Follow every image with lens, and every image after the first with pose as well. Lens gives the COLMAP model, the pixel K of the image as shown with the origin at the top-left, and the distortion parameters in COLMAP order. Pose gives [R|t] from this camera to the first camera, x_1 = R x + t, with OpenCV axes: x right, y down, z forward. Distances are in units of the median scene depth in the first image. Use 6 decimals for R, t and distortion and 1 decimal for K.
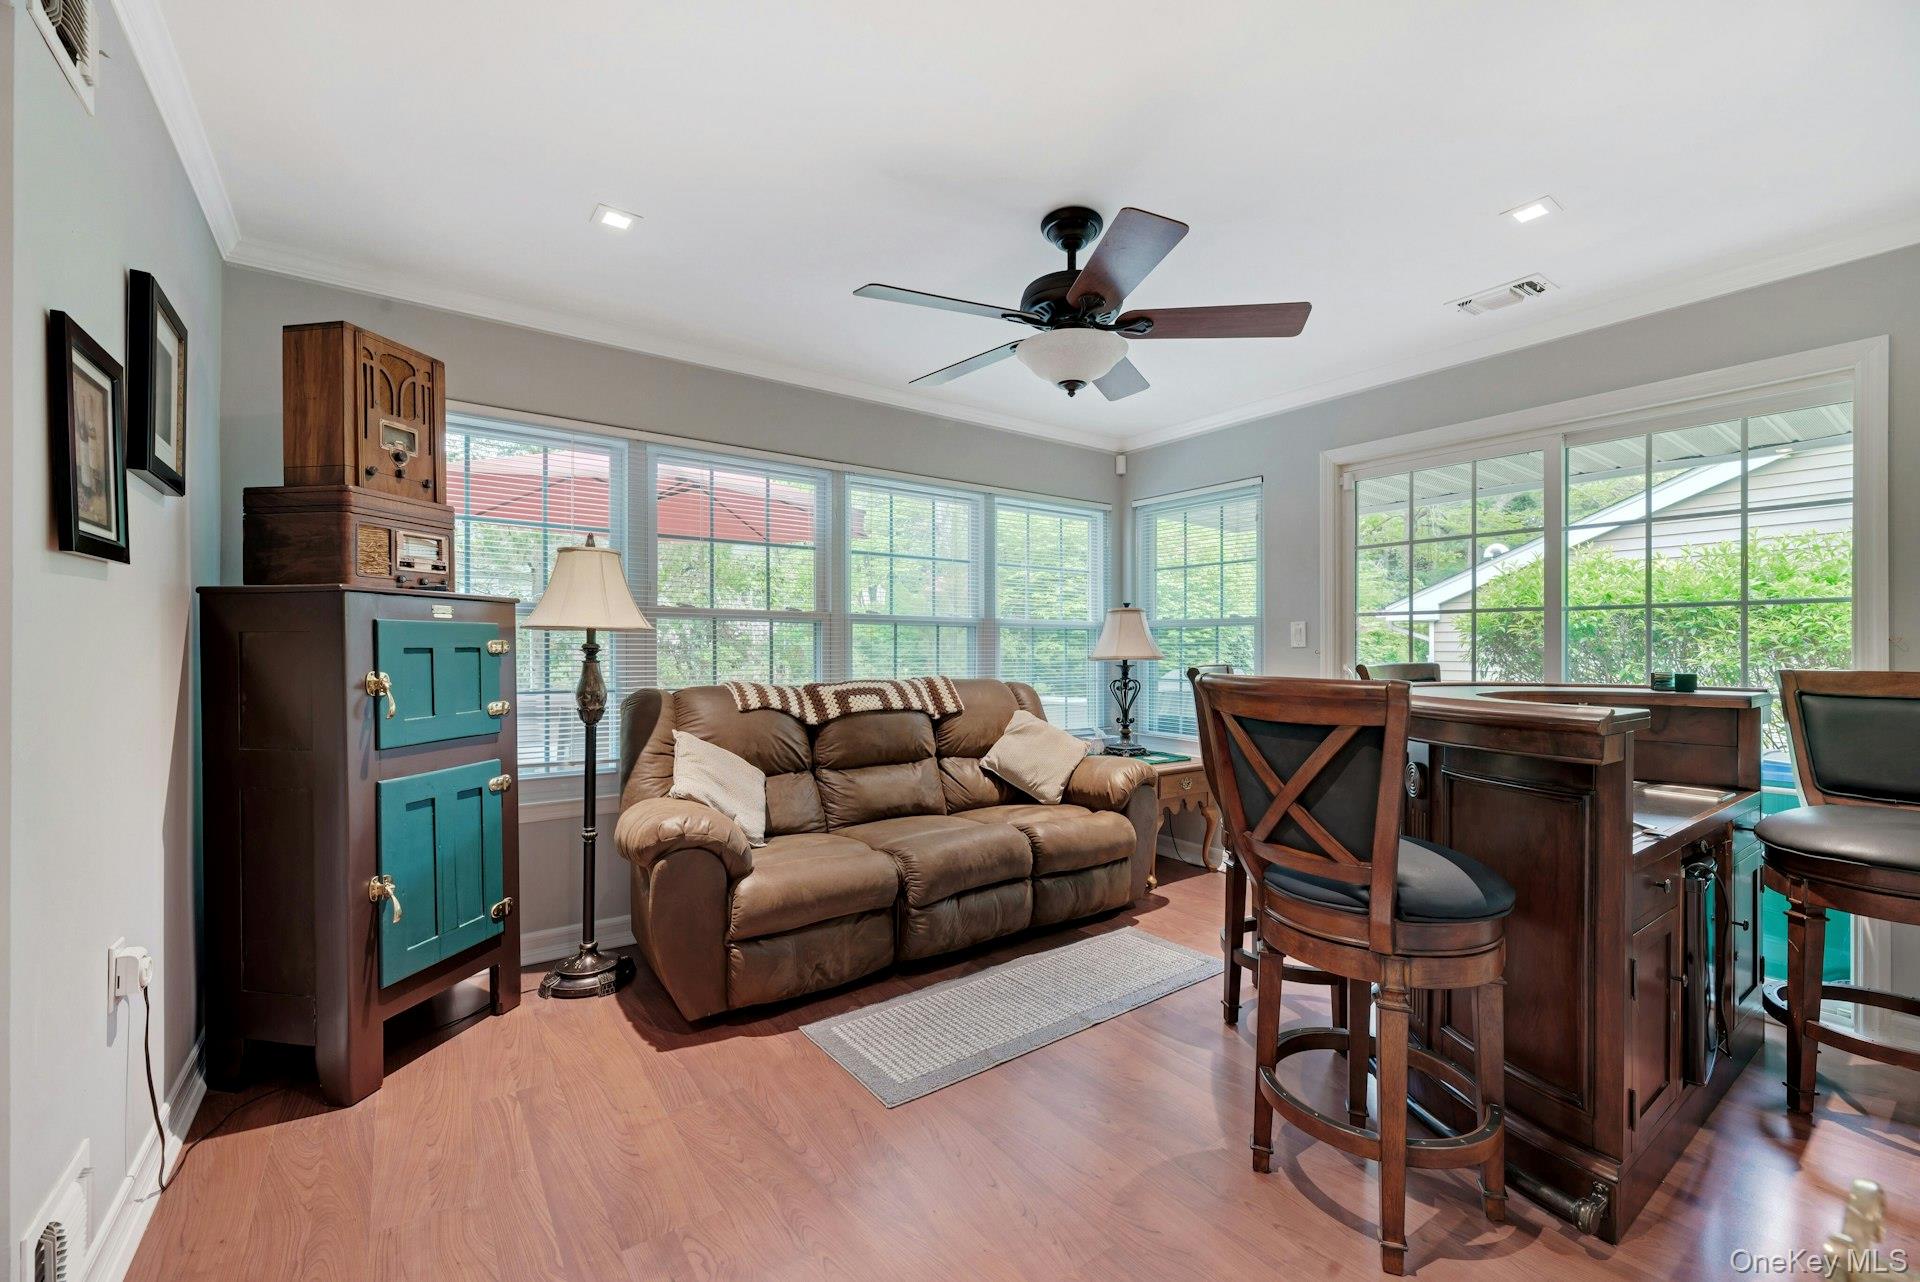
lens RADIAL K [[770.9, 0, 944.7], [0, 770.9, 653.2], [0, 0, 1]] dist [0.003618, 0.000436]
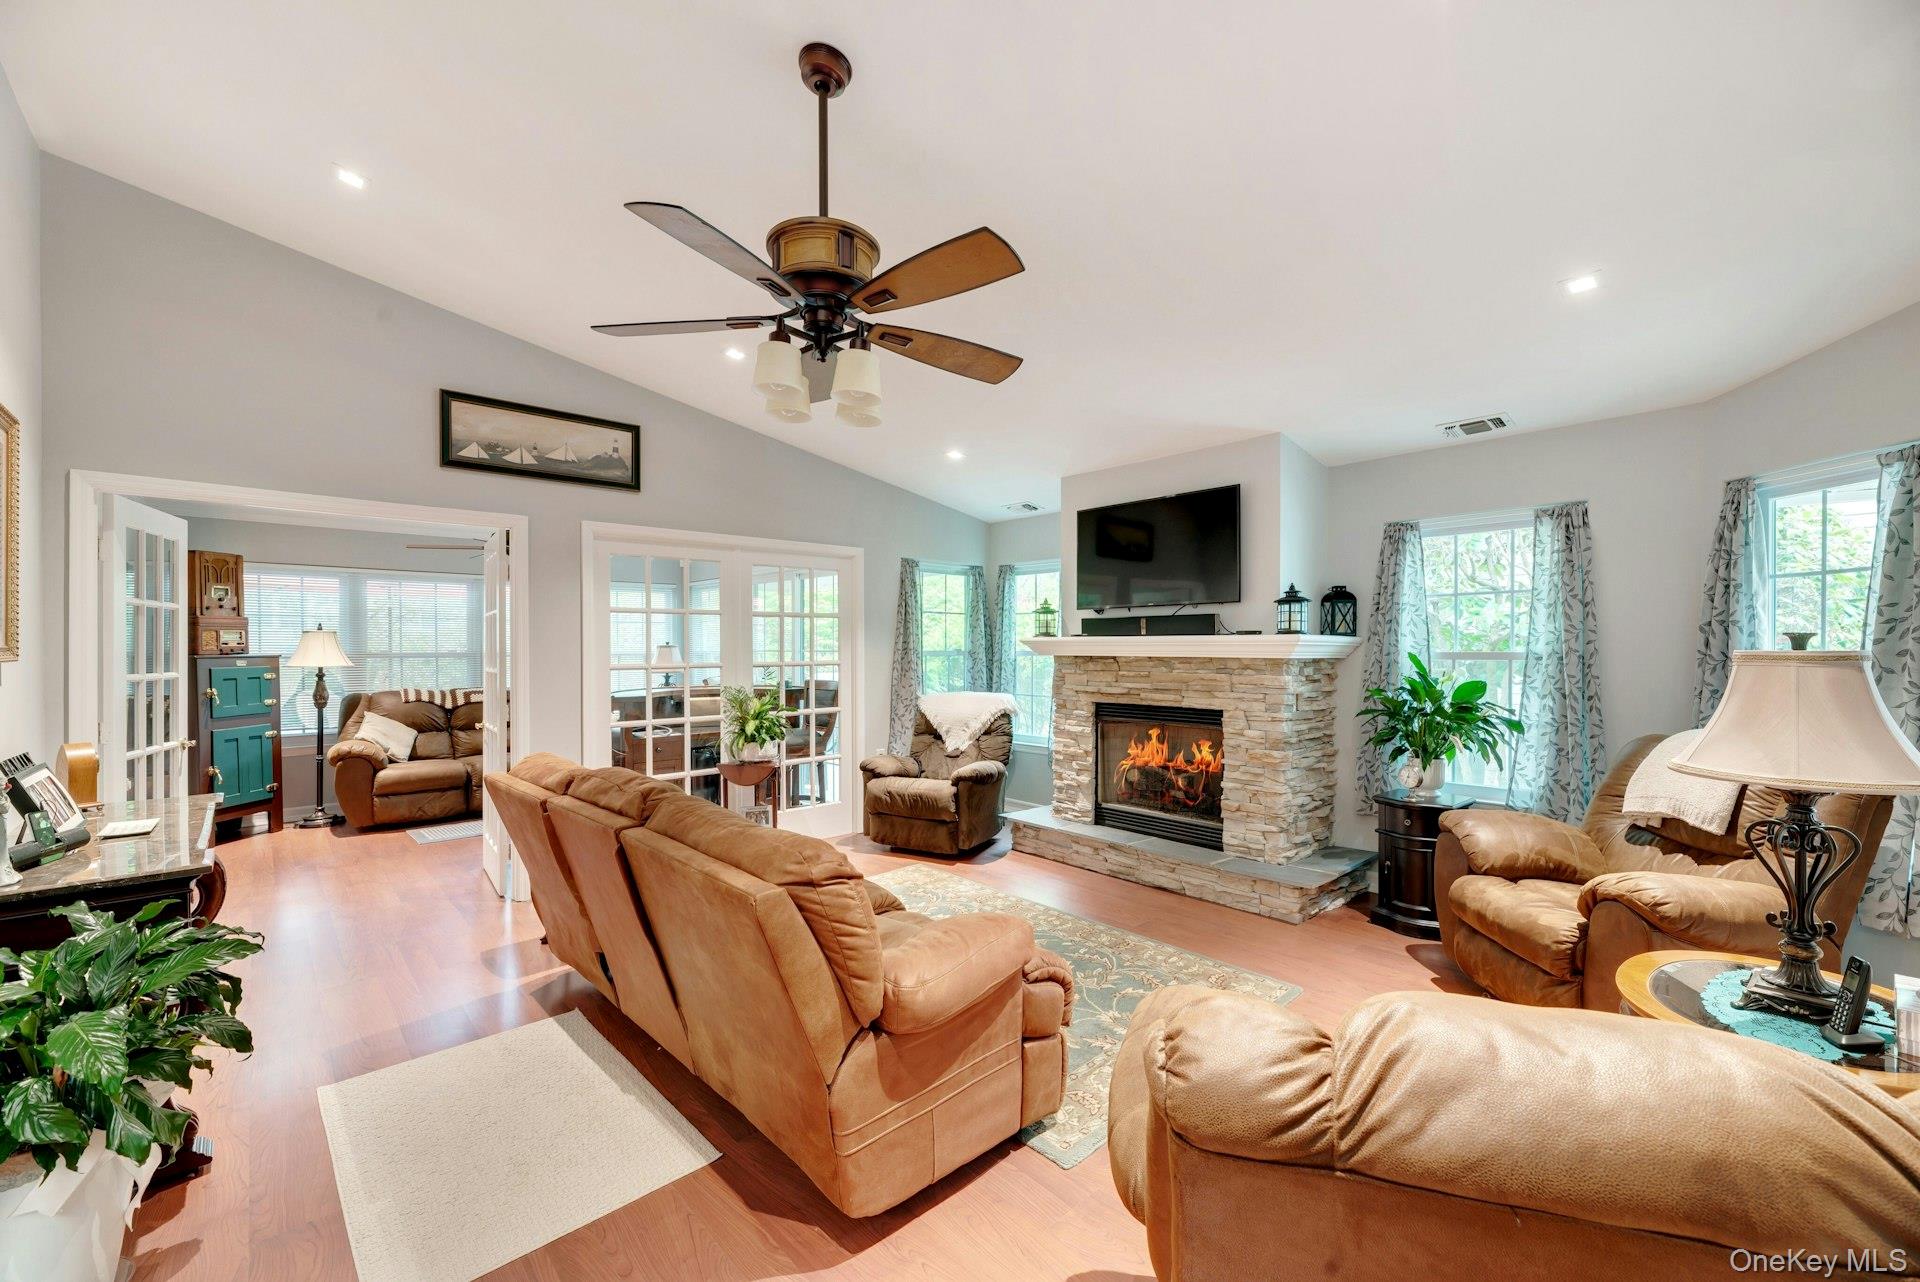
lens RADIAL K [[770.9, 0, 960.6], [0, 770.9, 649.7], [0, 0, 1]] dist [0.003618, 0.000436]
pose [[0.992511, -0.007685, 0.121910, 1.139919], [0.007178, 0.999964, 0.004601, -0.078979], [-0.121941, -0.003692, 0.992530, -1.485411]]
